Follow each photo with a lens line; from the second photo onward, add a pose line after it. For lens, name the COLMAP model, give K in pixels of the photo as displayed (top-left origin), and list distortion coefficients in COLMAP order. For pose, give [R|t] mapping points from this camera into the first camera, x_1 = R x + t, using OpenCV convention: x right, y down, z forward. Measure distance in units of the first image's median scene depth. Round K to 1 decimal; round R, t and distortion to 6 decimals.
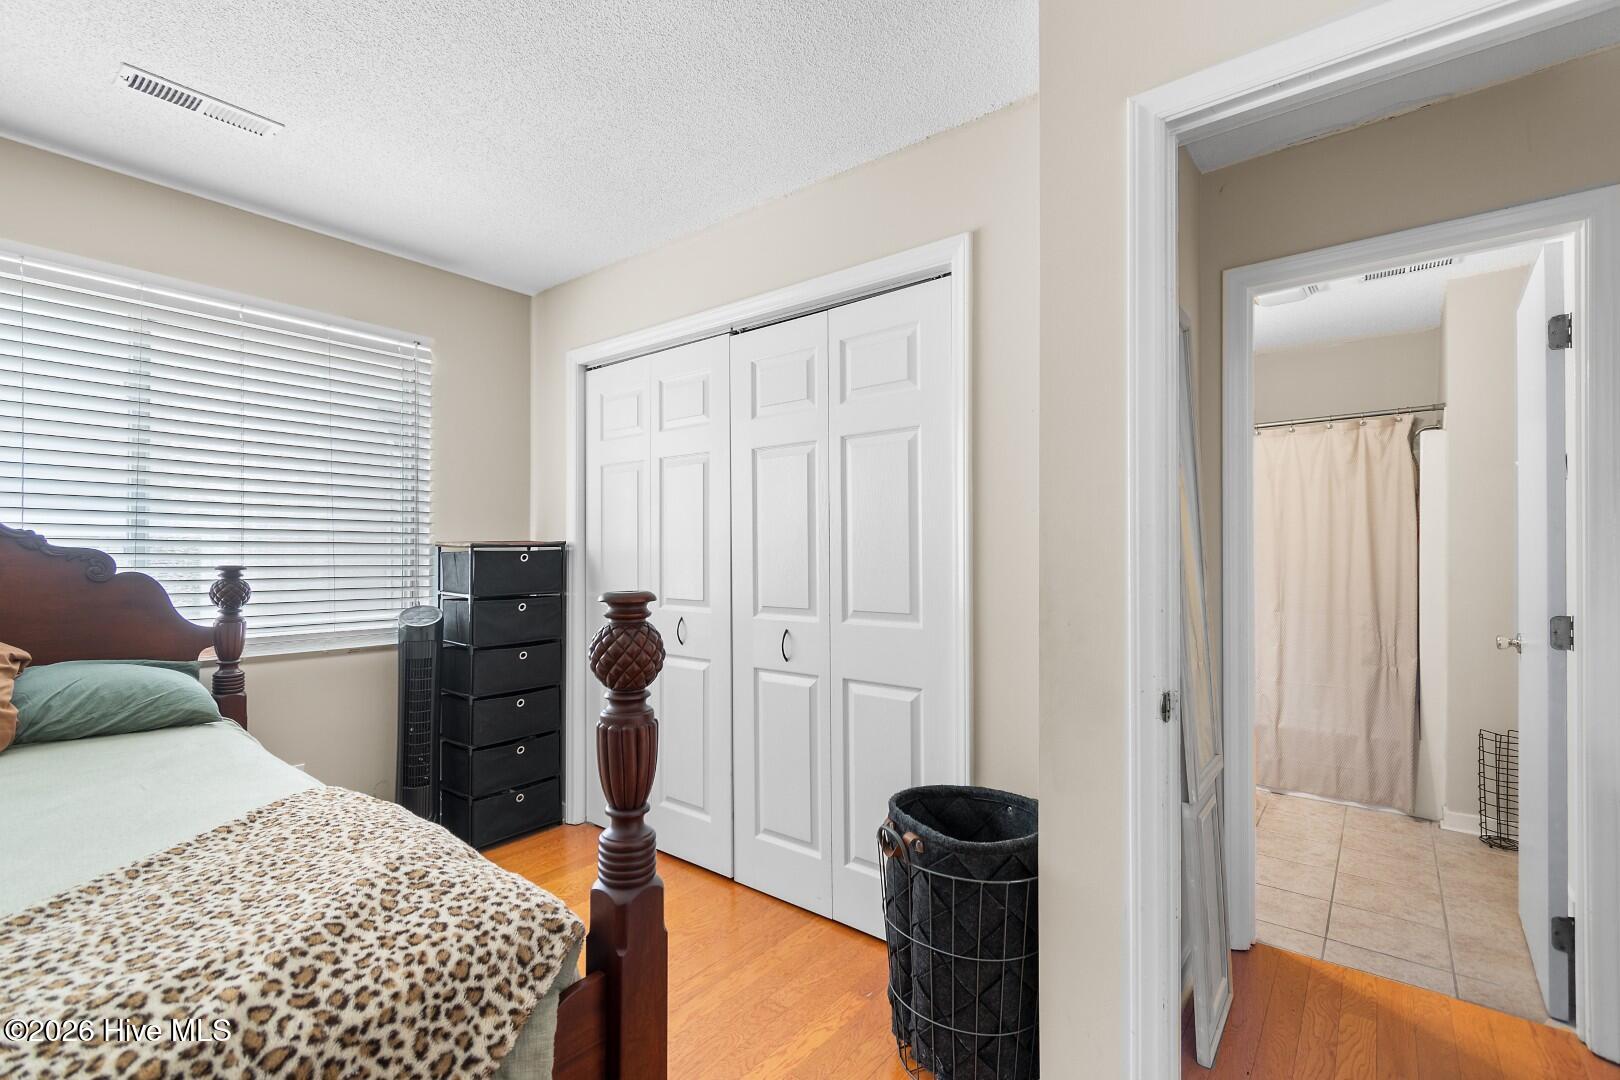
lens RADIAL K [[712.0, 0, 806.0], [0, 712.0, 549.3], [0, 0, 1]] dist [0.003721, 0.000085]
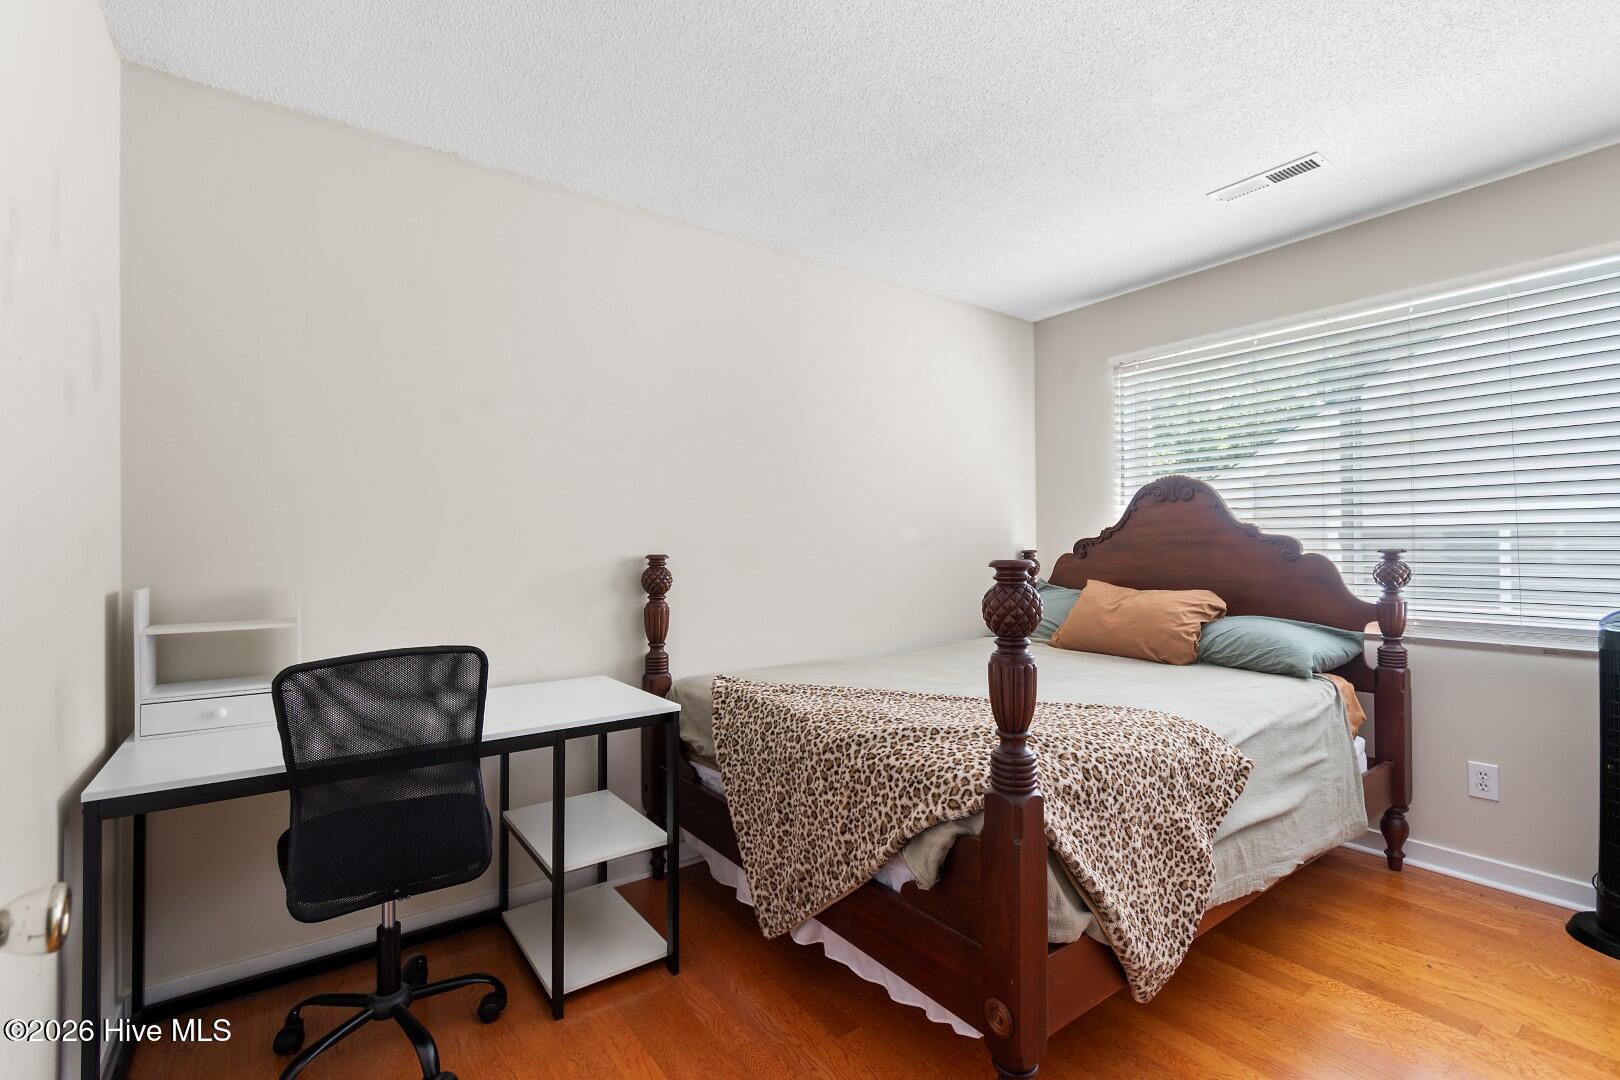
lens RADIAL K [[712.0, 0, 806.7], [0, 712.0, 545.0], [0, 0, 1]] dist [0.003721, 0.000085]
pose [[-0.258546, -0.007058, -0.965973, 0.518020], [0.011344, 0.999882, -0.010342, 0.020413], [0.965932, -0.013632, -0.258436, 0.478486]]
